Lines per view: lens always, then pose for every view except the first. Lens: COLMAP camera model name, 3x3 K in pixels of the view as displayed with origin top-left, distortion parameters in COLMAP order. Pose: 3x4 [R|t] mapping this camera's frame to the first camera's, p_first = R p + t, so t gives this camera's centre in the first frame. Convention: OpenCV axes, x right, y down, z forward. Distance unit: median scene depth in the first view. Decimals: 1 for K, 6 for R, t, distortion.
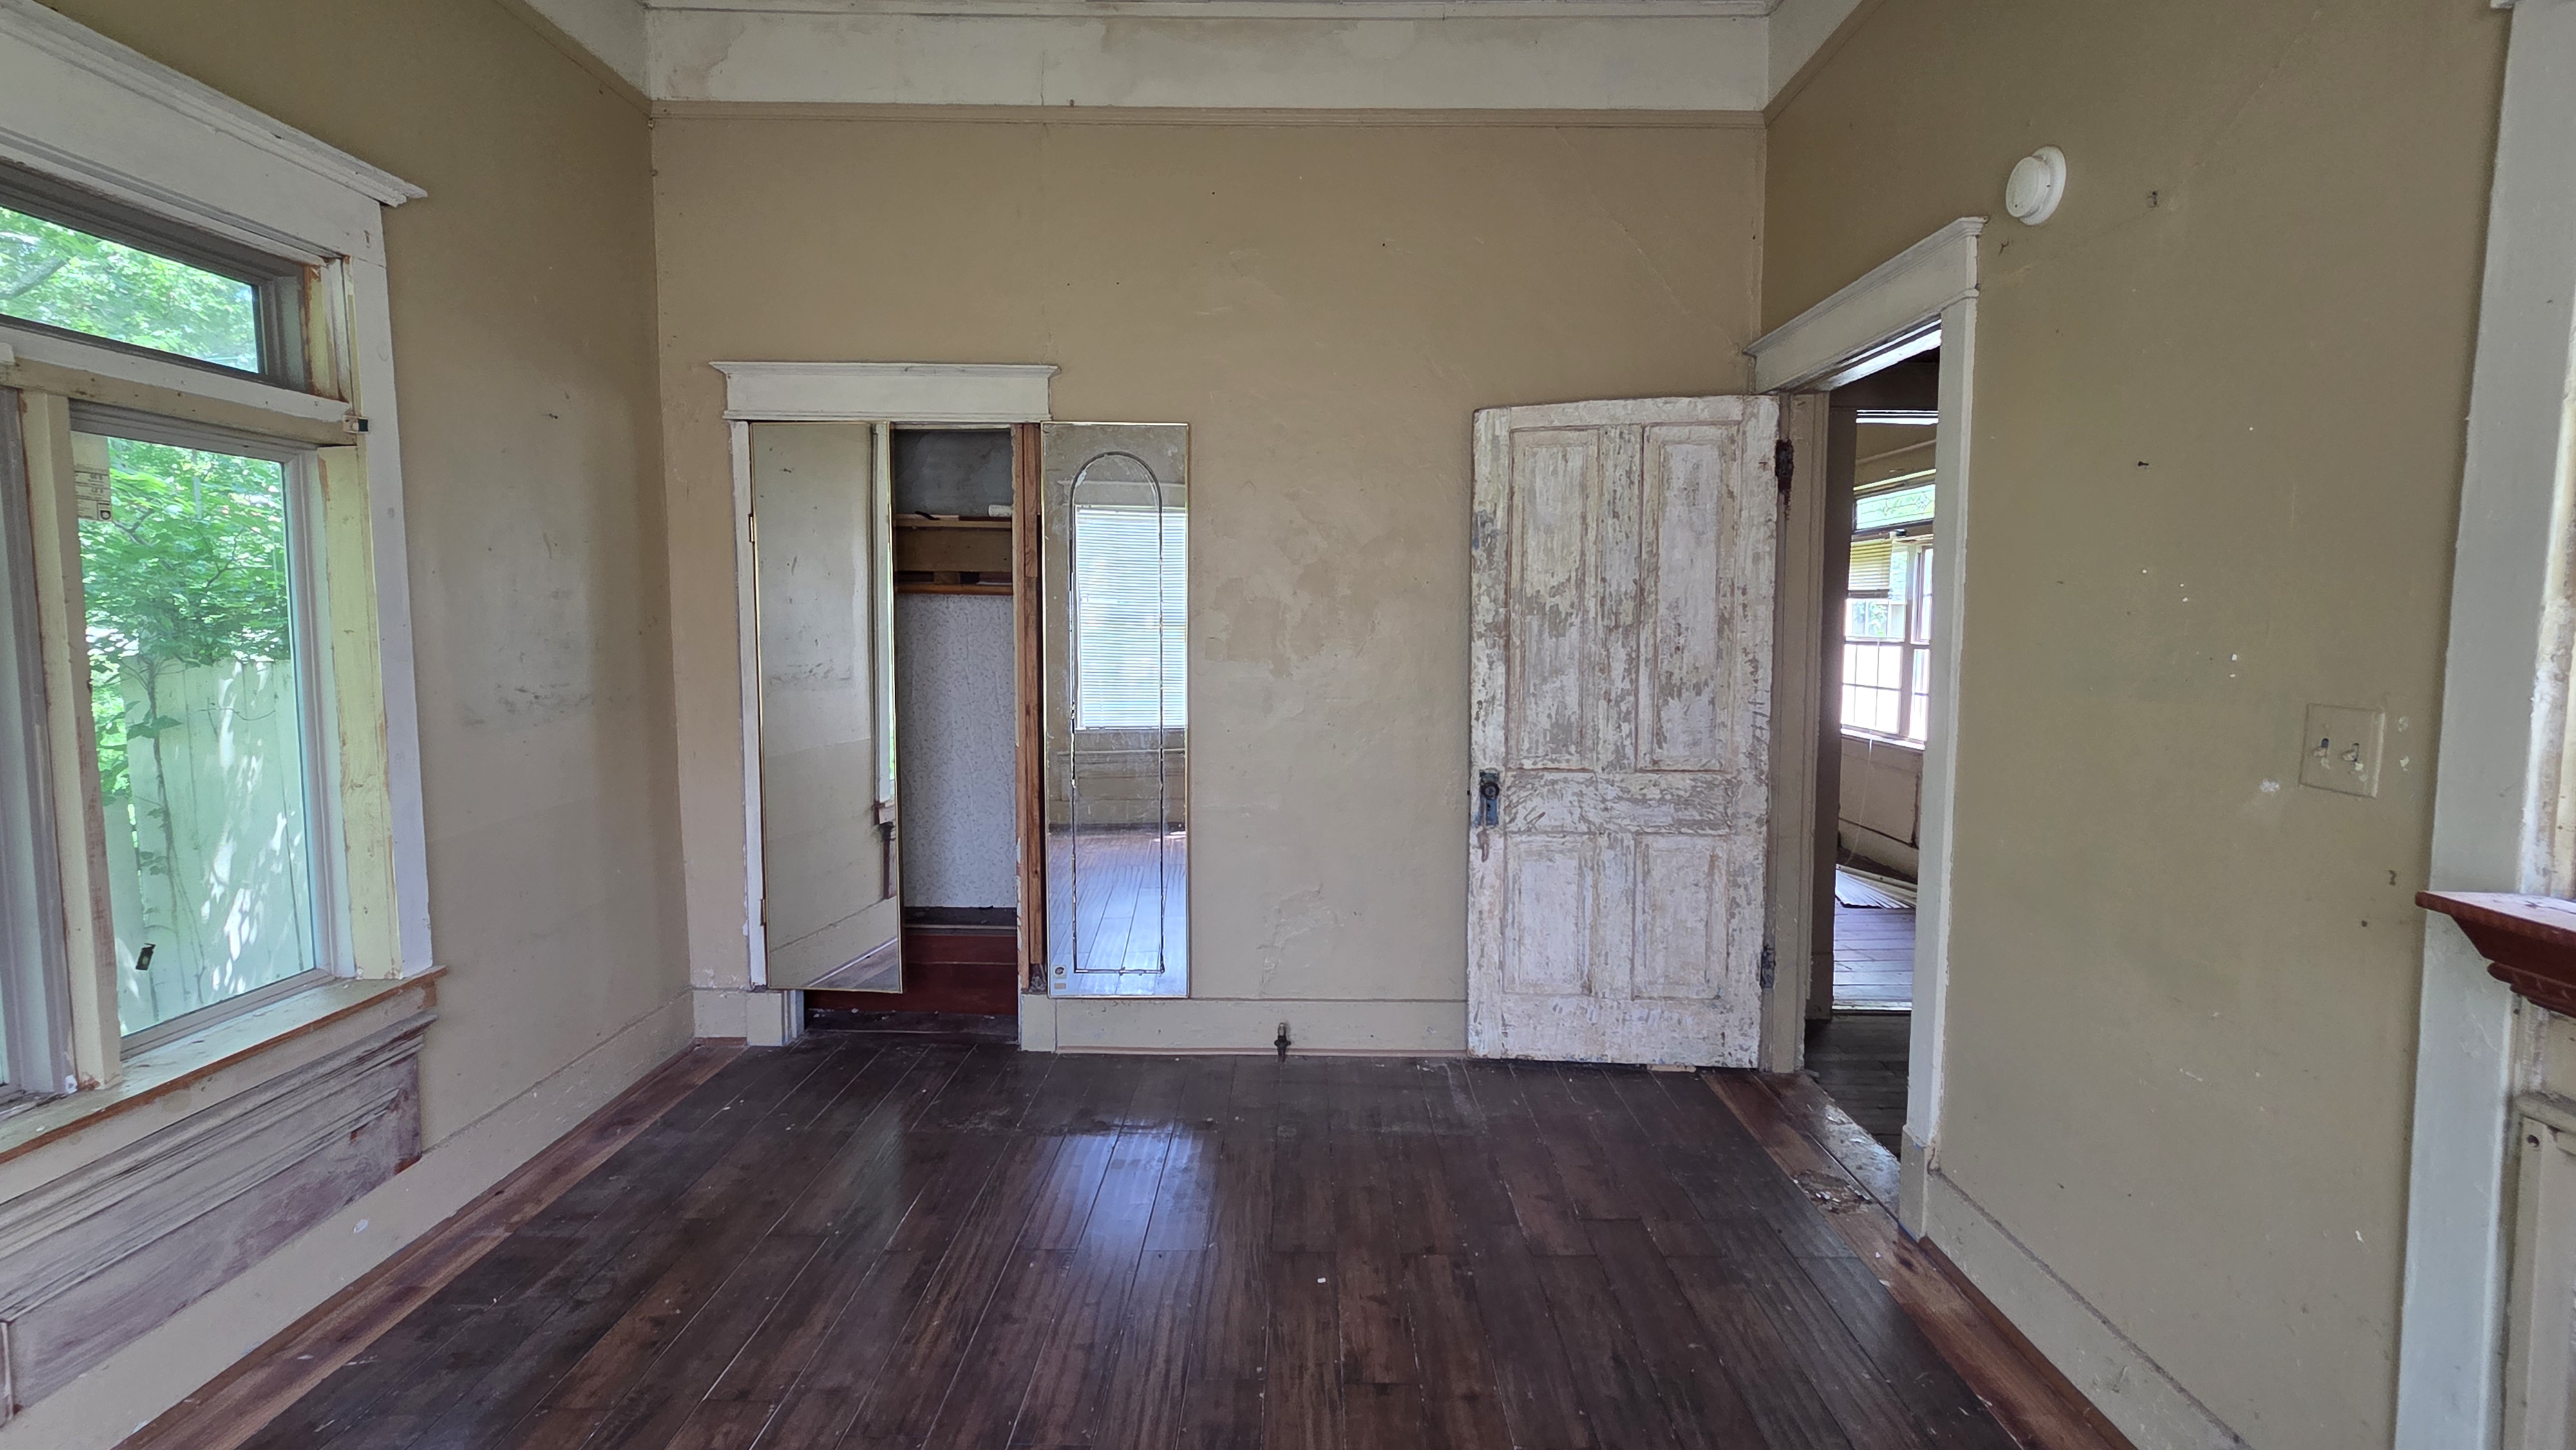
lens RADIAL K [[1178.4, 0, 1284.5], [0, 1178.4, 708.6], [0, 0, 1]] dist [0.007835, -0.001027]
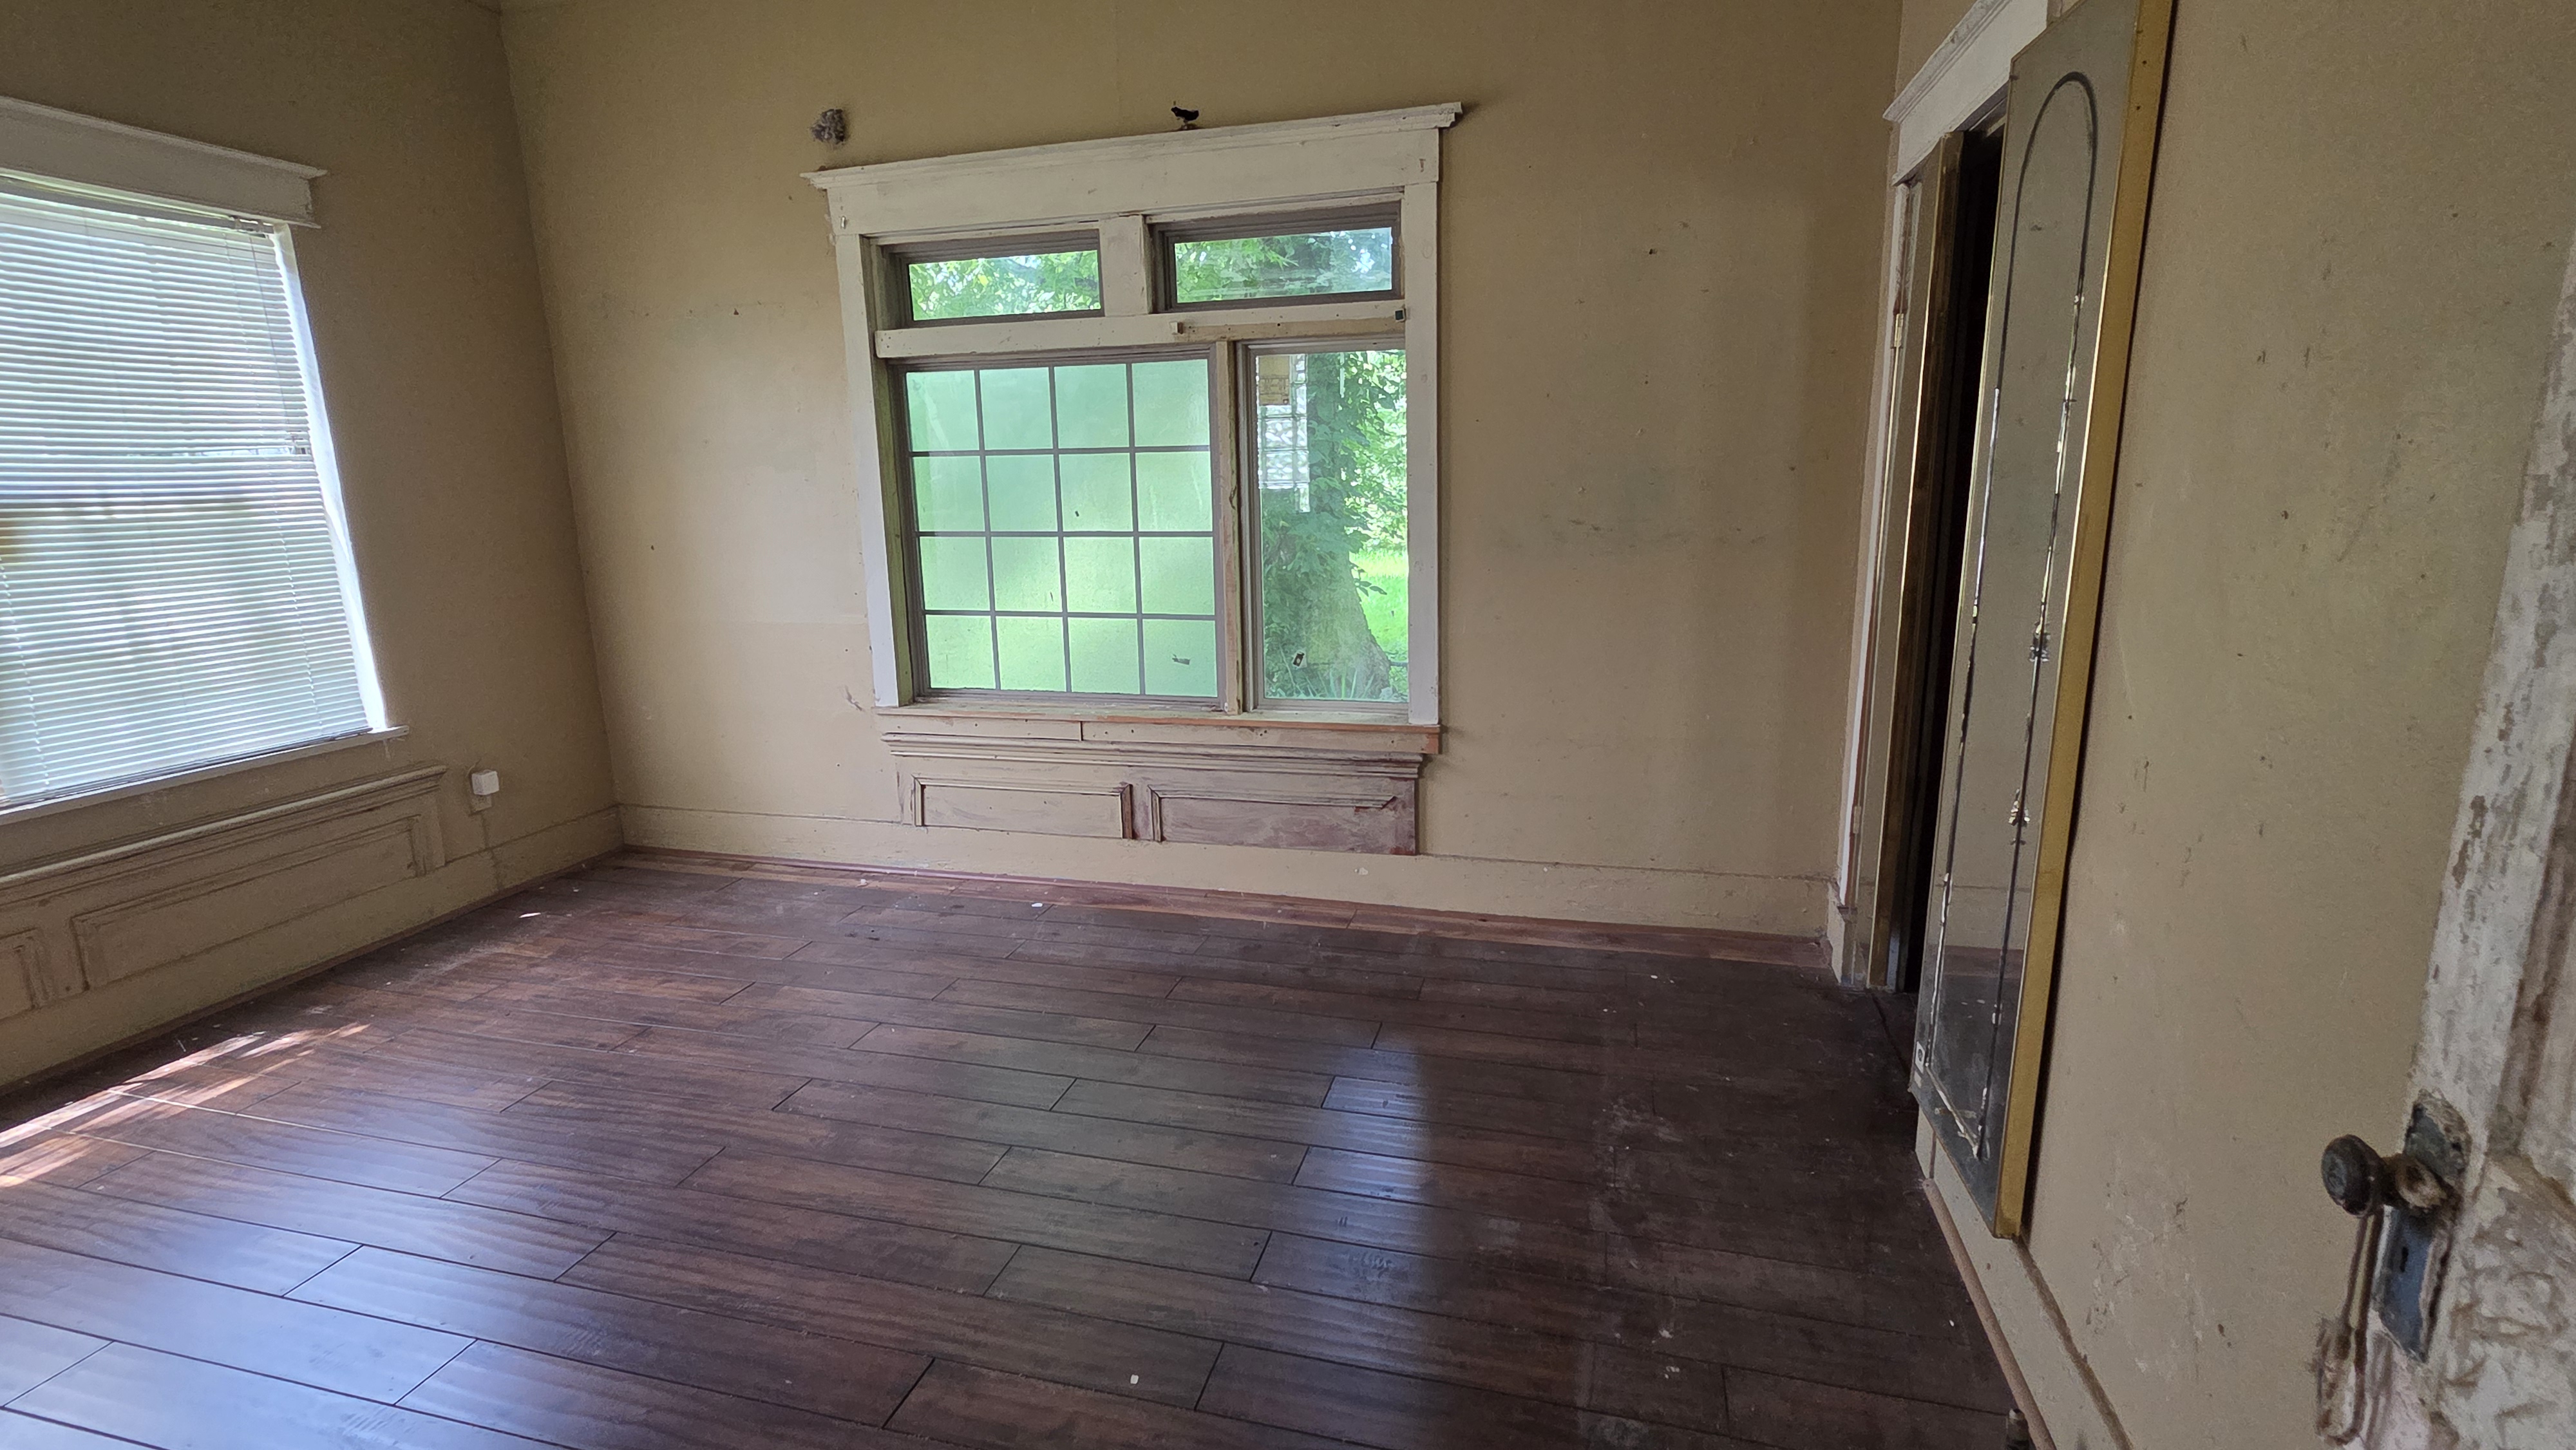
lens RADIAL K [[1178.4, 0, 1284.5], [0, 1178.4, 708.6], [0, 0, 1]] dist [0.007835, -0.001027]
pose [[-0.247701, 0.195847, -0.948835, 0.619591], [-0.058032, 0.974598, 0.216314, -0.082591], [0.967097, 0.108644, -0.230043, 1.210459]]
